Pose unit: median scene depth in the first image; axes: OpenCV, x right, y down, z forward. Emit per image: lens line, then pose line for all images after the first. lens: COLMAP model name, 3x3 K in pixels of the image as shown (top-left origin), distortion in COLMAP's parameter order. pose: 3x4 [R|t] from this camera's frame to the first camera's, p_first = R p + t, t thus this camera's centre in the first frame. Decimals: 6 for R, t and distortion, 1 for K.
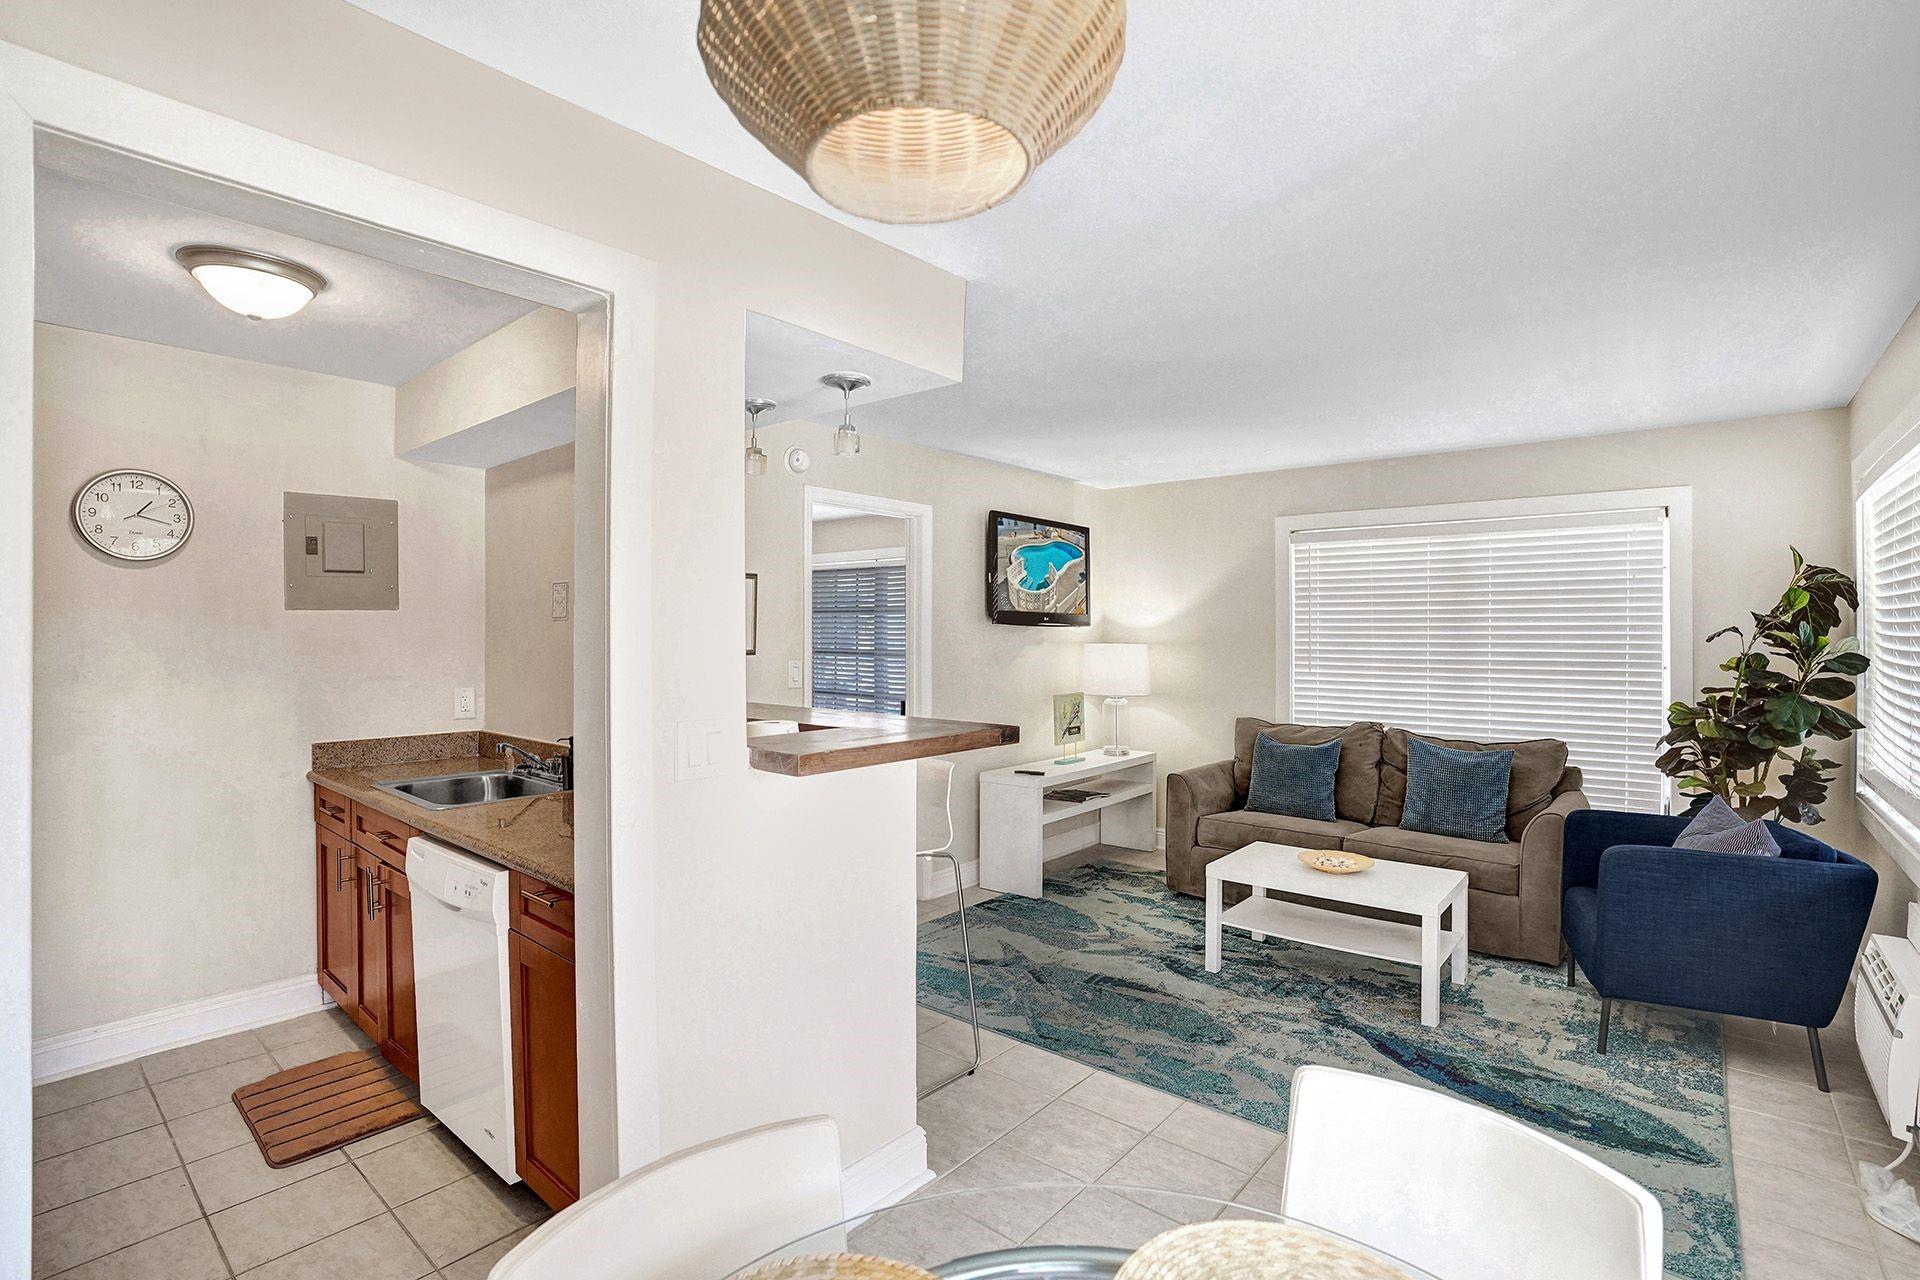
lens RADIAL K [[884.2, 0, 990.8], [0, 884.2, 637.2], [0, 0, 1]] dist [-0.028368, 0.001752]
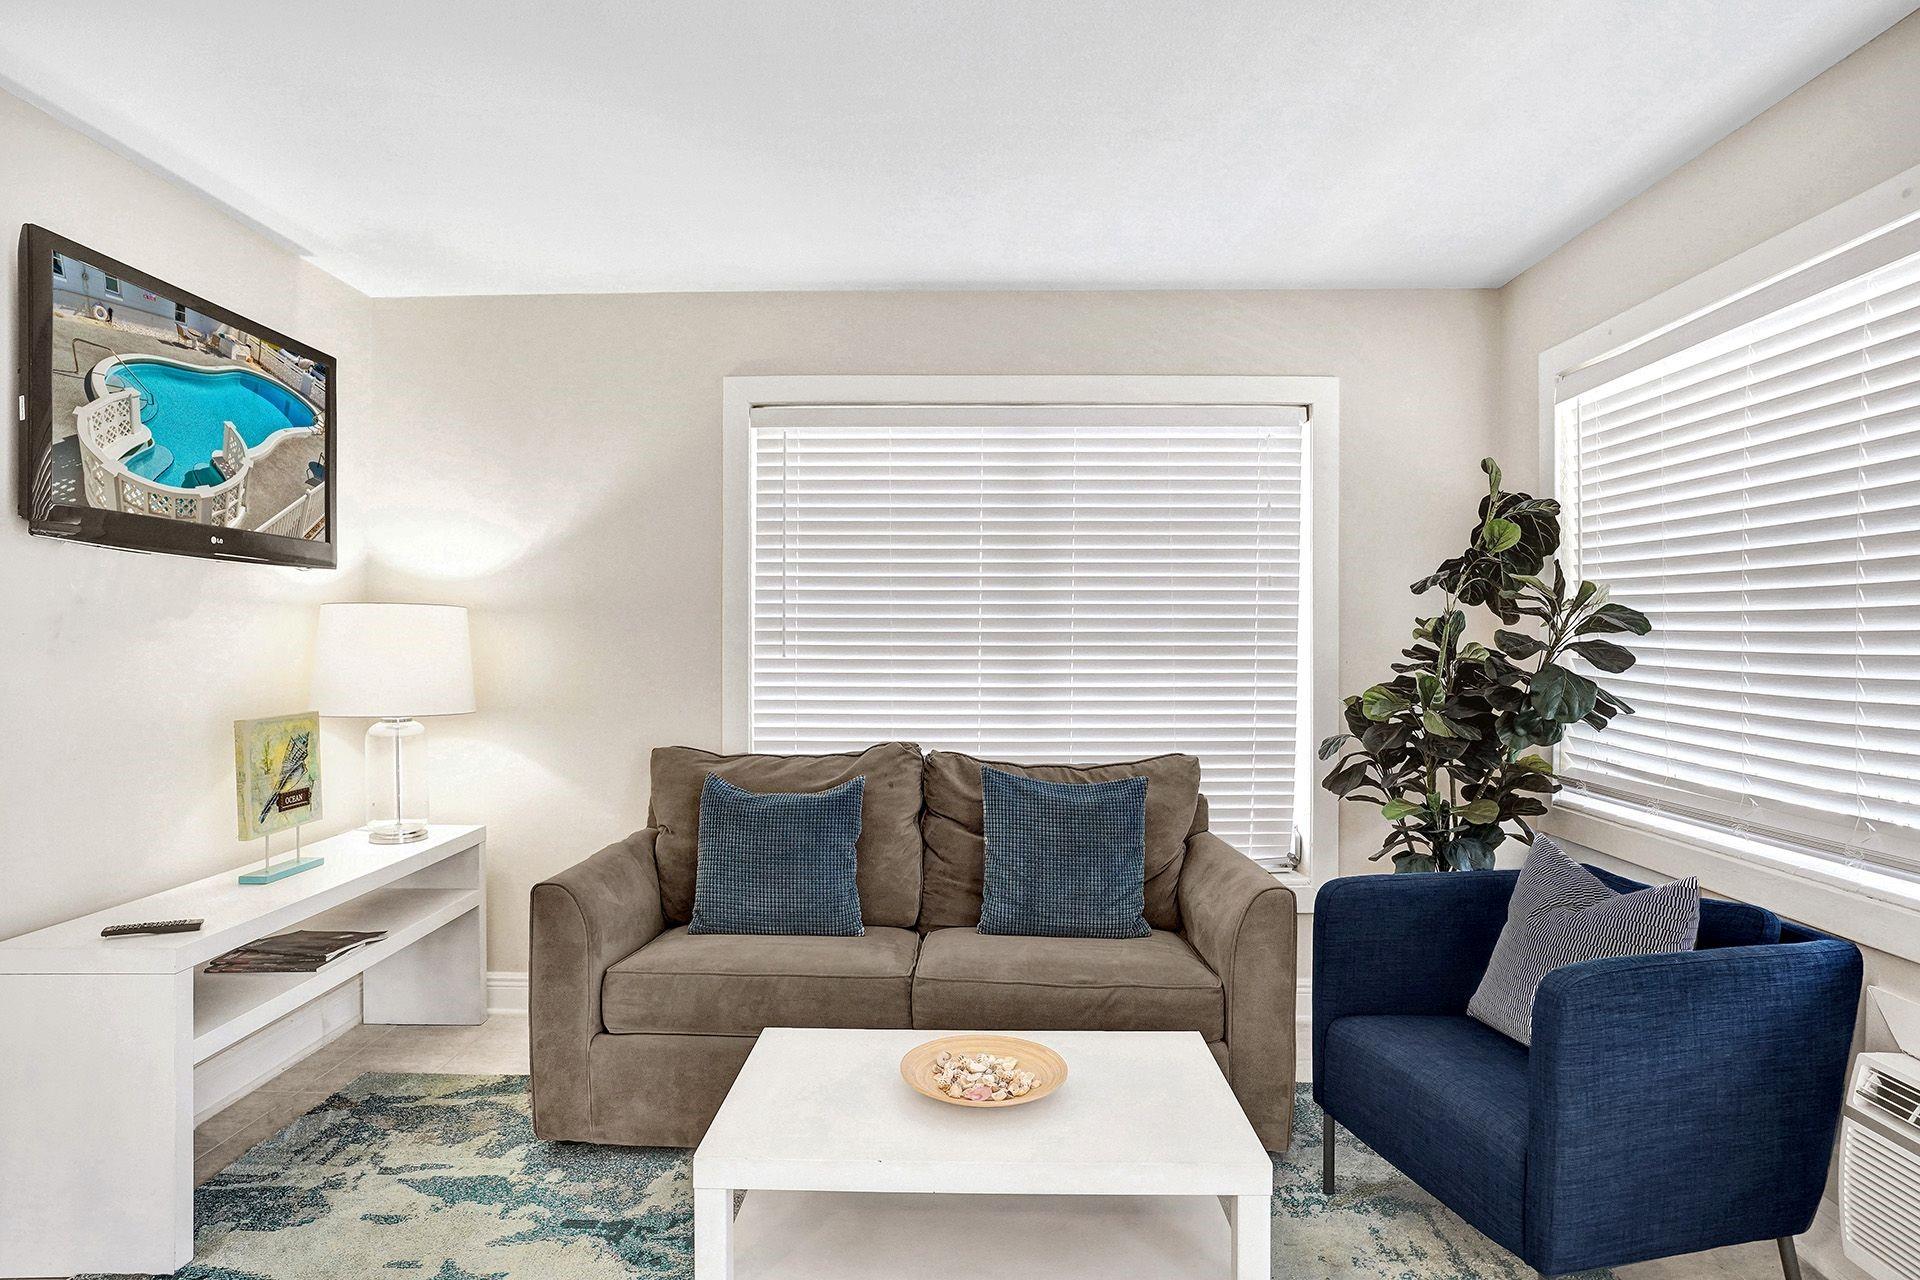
lens RADIAL K [[1051.4, 0, 956.3], [0, 1051.4, 641.7], [0, 0, 1]] dist [-0.019829, 0.009061]
pose [[0.798363, -0.003747, 0.602164, 0.051651], [0.002024, 0.999992, 0.003539, 0.029600], [-0.602172, -0.001607, 0.798364, 0.446475]]
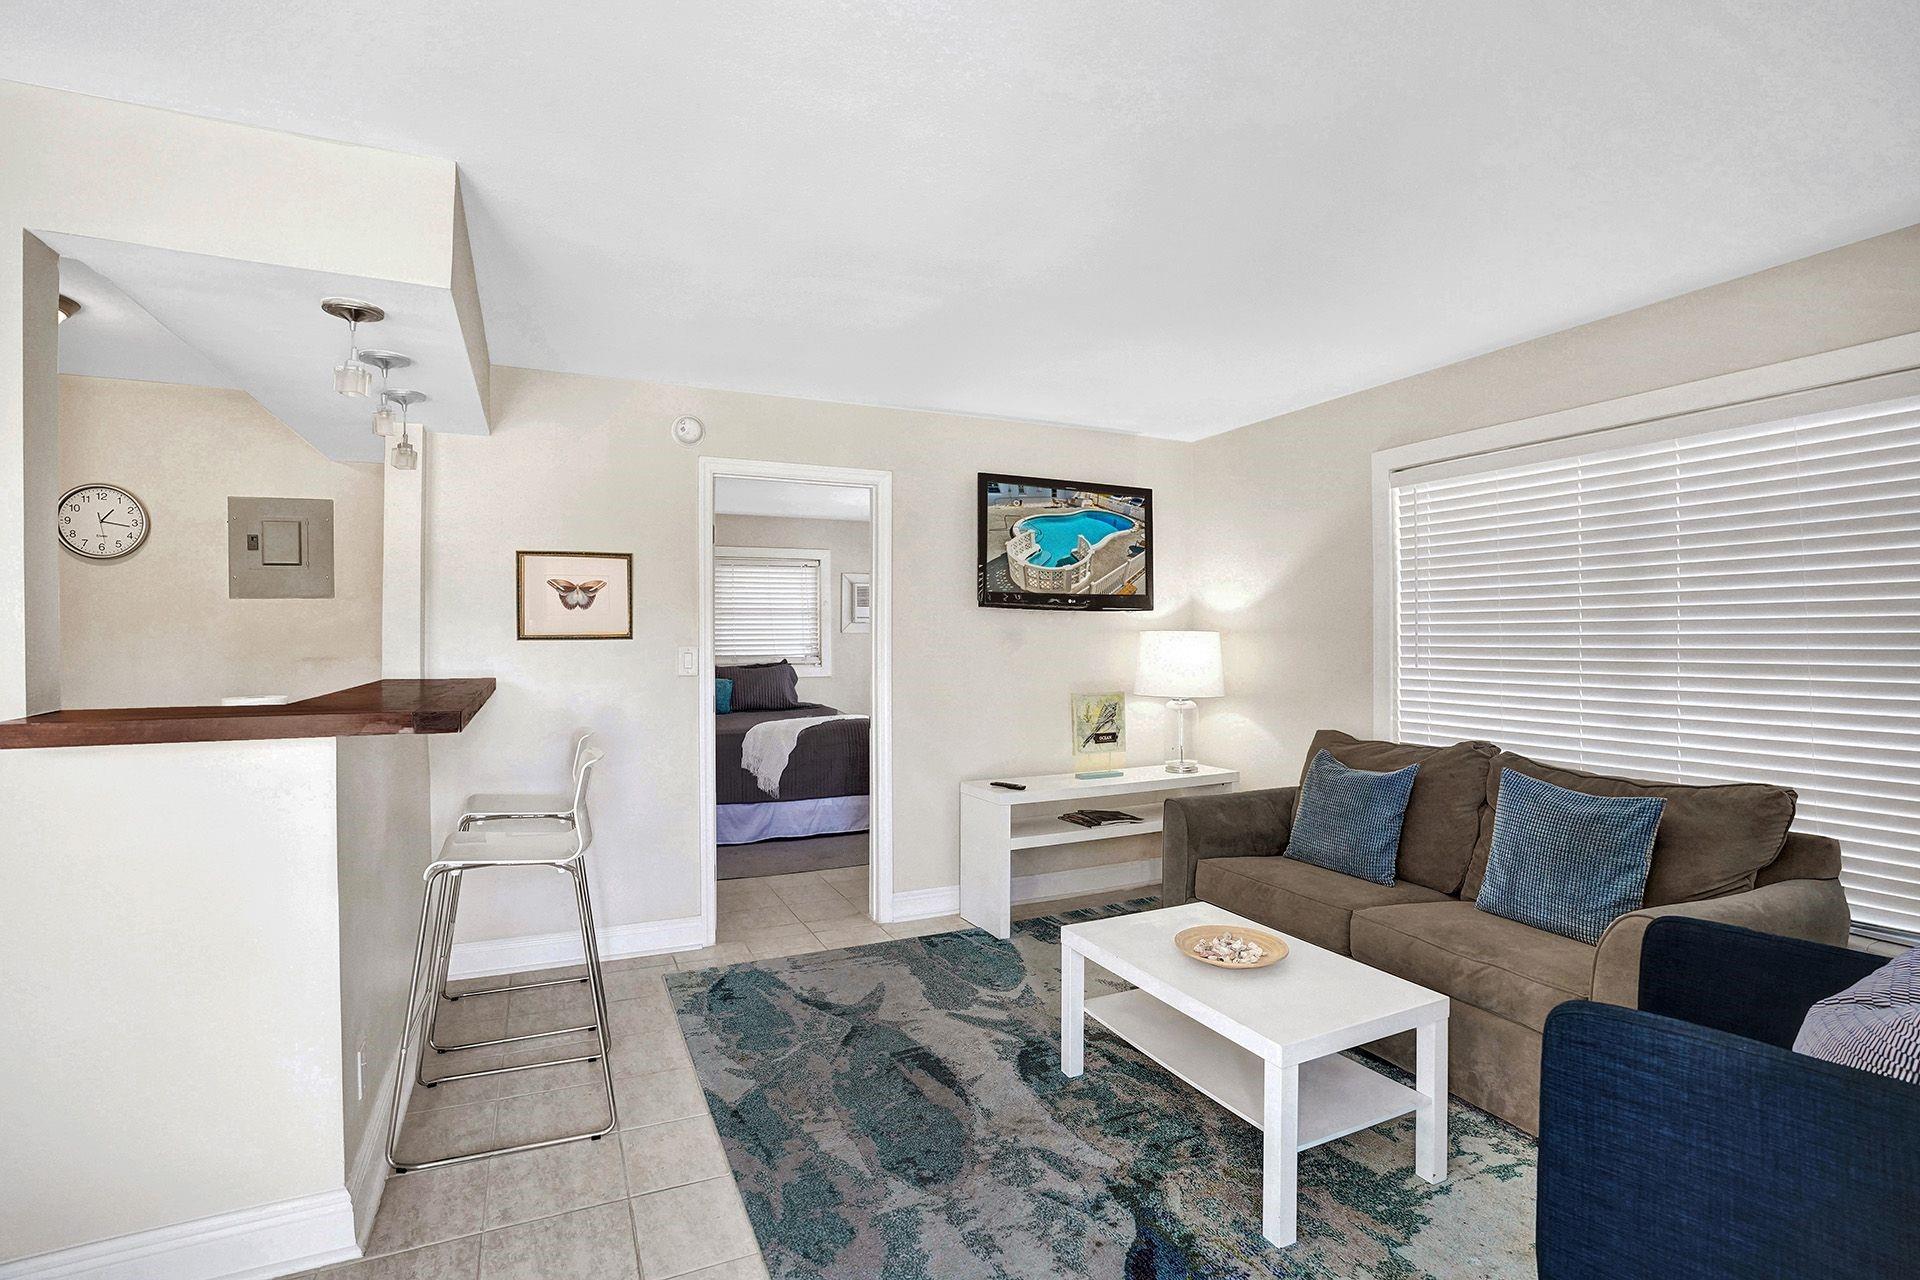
lens RADIAL K [[884.2, 0, 965.3], [0, 884.2, 636.9], [0, 0, 1]] dist [-0.028368, 0.001752]
pose [[0.904614, -0.006092, -0.426188, 0.372890], [0.002948, 0.999963, -0.008036, 0.021068], [0.426221, 0.006013, 0.904599, 0.239349]]
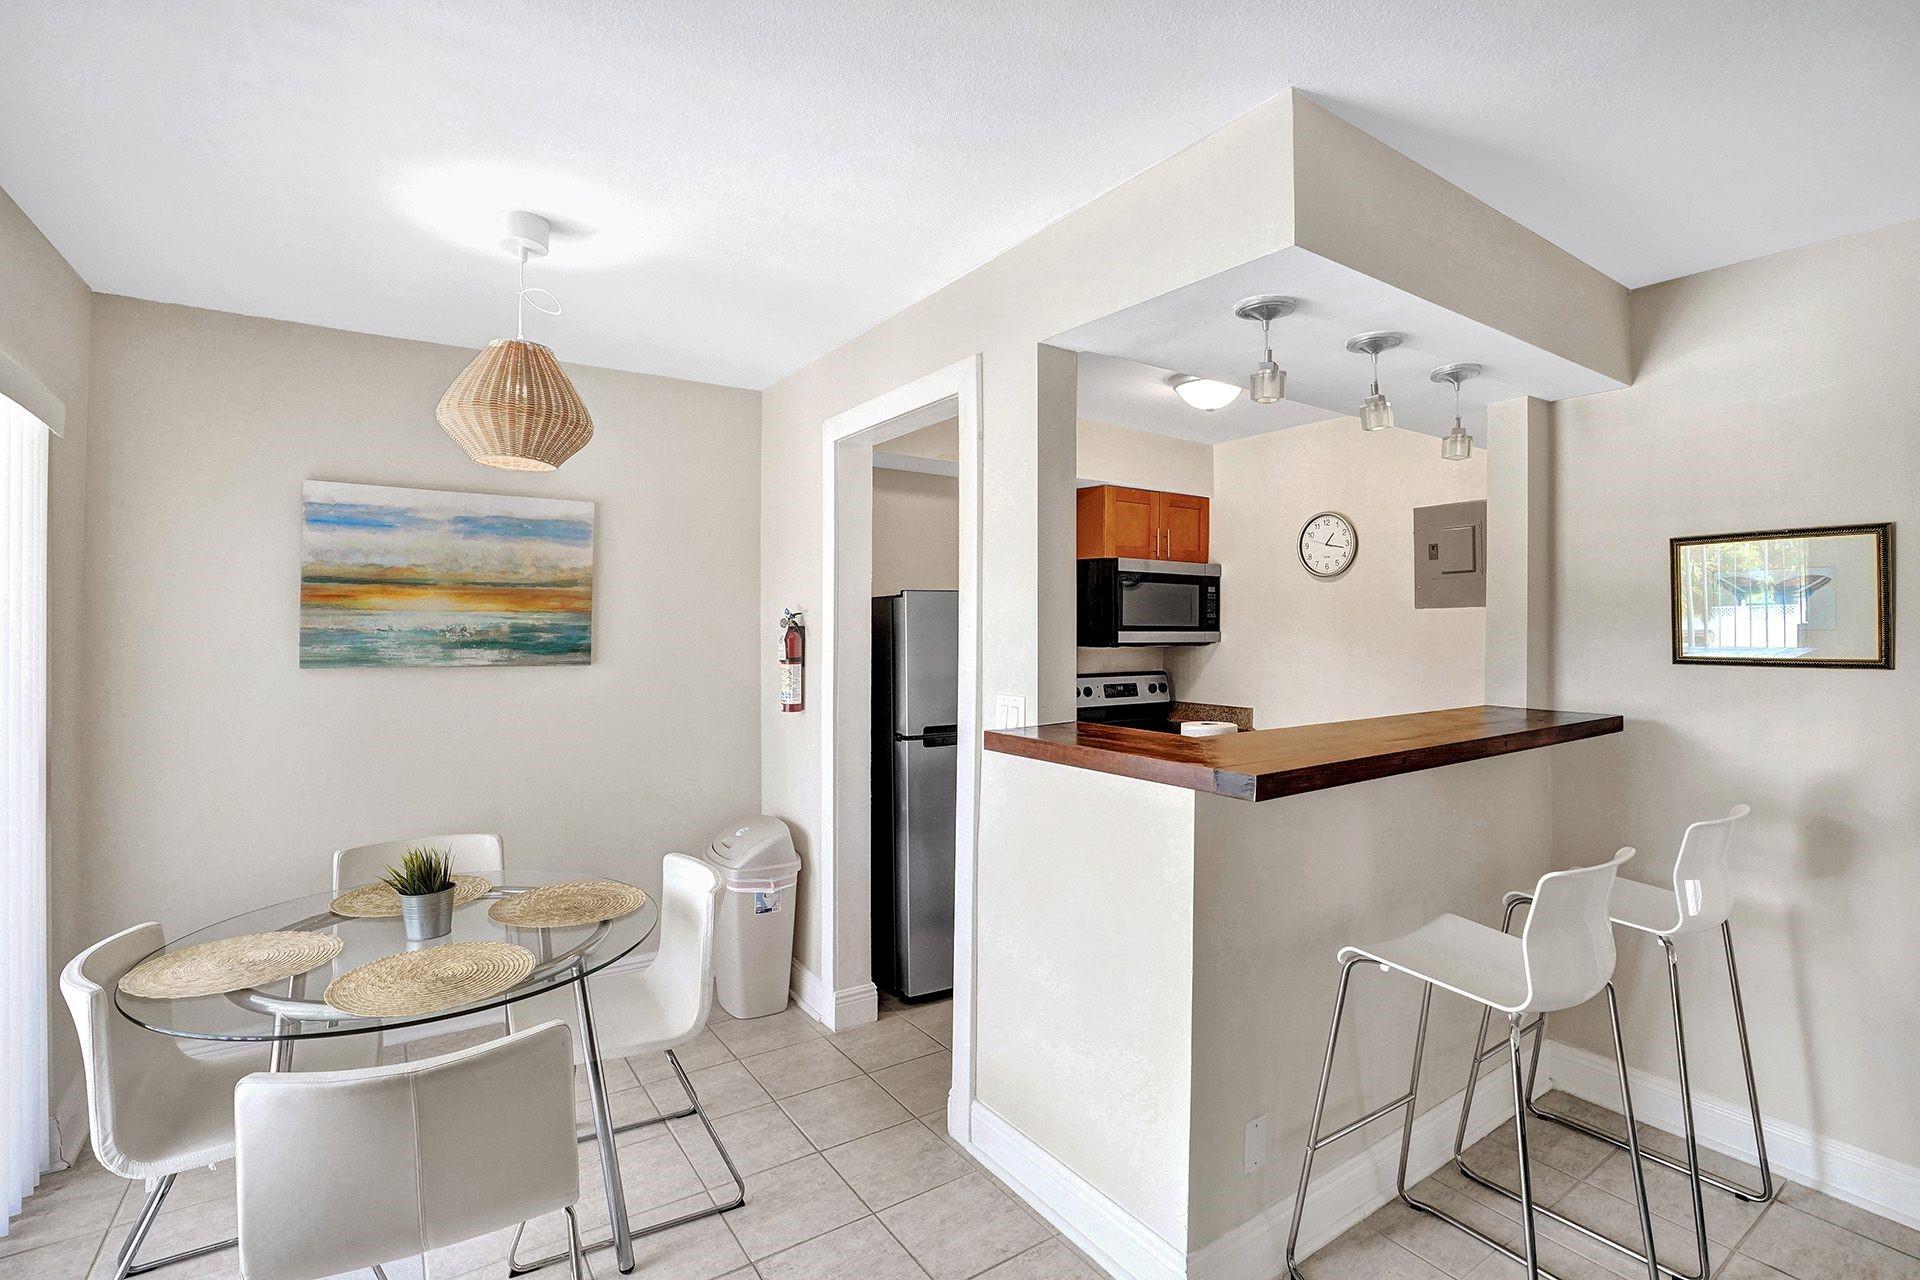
lens RADIAL K [[884.2, 0, 971.9], [0, 884.2, 629.1], [0, 0, 1]] dist [-0.028368, 0.001752]
pose [[-0.271841, 0.002947, -0.962338, 0.329514], [-0.009790, 0.999935, 0.005828, -0.002355], [0.962292, 0.011006, -0.271795, 0.480129]]
